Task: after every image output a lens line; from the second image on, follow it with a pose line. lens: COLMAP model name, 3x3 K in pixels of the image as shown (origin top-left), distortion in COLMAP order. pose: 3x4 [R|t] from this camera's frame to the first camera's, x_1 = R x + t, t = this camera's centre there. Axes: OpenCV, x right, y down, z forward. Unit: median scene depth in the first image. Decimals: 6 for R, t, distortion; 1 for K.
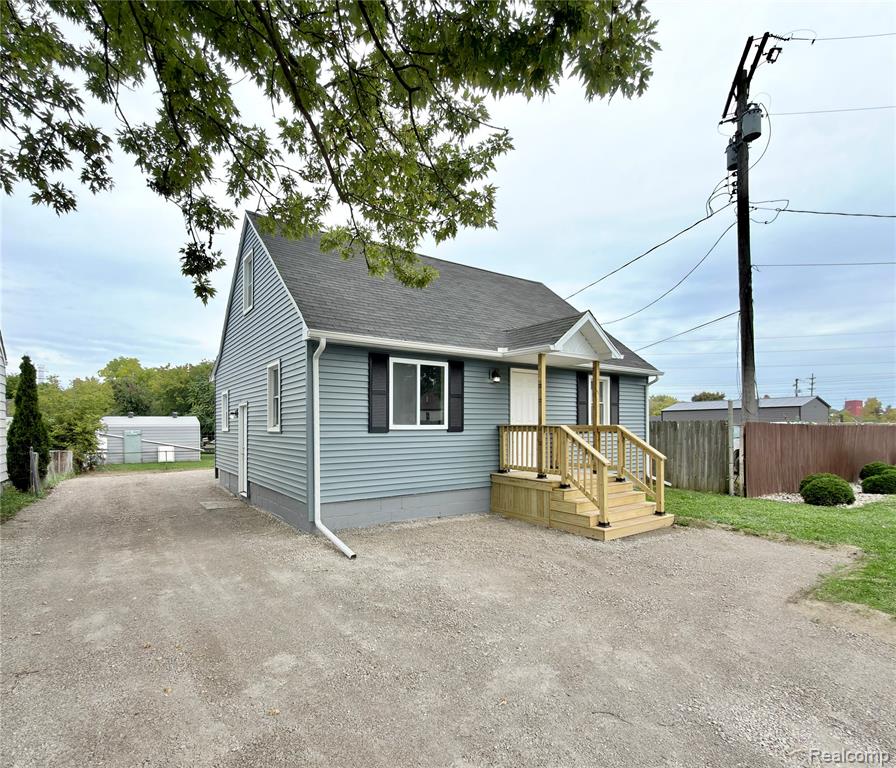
lens RADIAL K [[451.2, 0, 430.5], [0, 451.2, 424.0], [0, 0, 1]] dist [-0.002638, -0.000191]
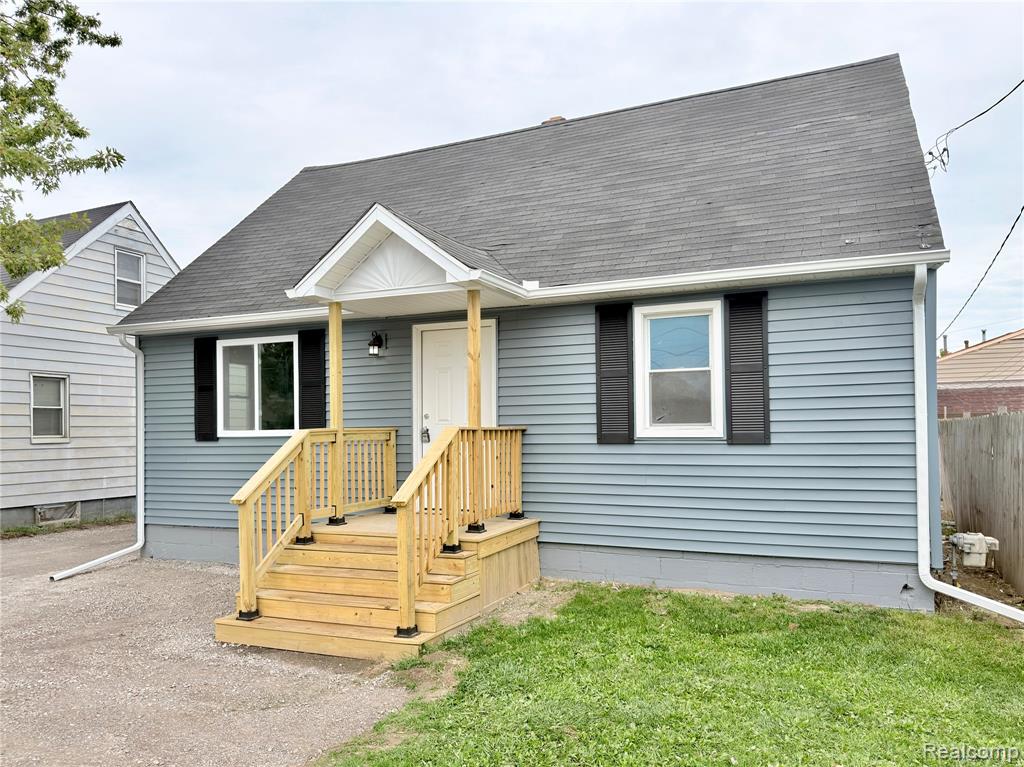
lens RADIAL K [[777.5, 0, 498.7], [0, 777.5, 406.3], [0, 0, 1]] dist [0.106043, -0.173768]
pose [[0.528480, -0.033812, -0.848272, 1.650597], [0.011575, 0.999401, -0.032625, 0.012312], [0.848867, 0.007423, 0.528555, 0.927930]]
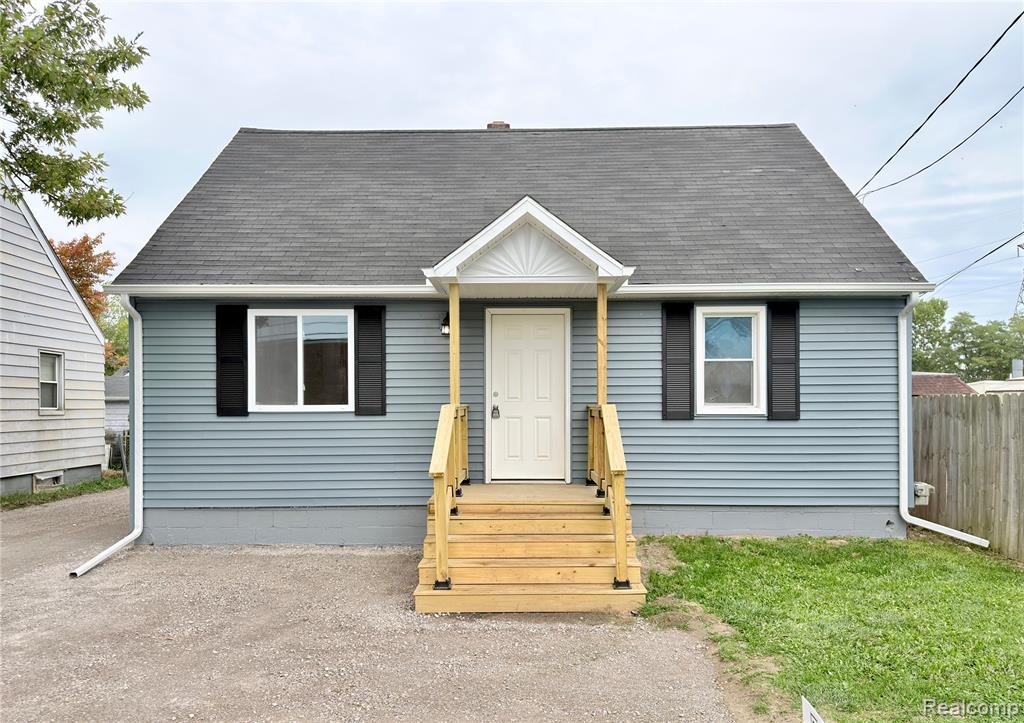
lens RADIAL K [[720.9, 0, 533.7], [0, 720.9, 400.4], [0, 0, 1]] dist [0.100993, -0.149859]
pose [[0.832373, -0.006967, -0.554172, 1.195233], [0.003346, 0.999966, -0.007546, 0.006134], [0.554205, 0.004427, 0.832368, 0.392077]]
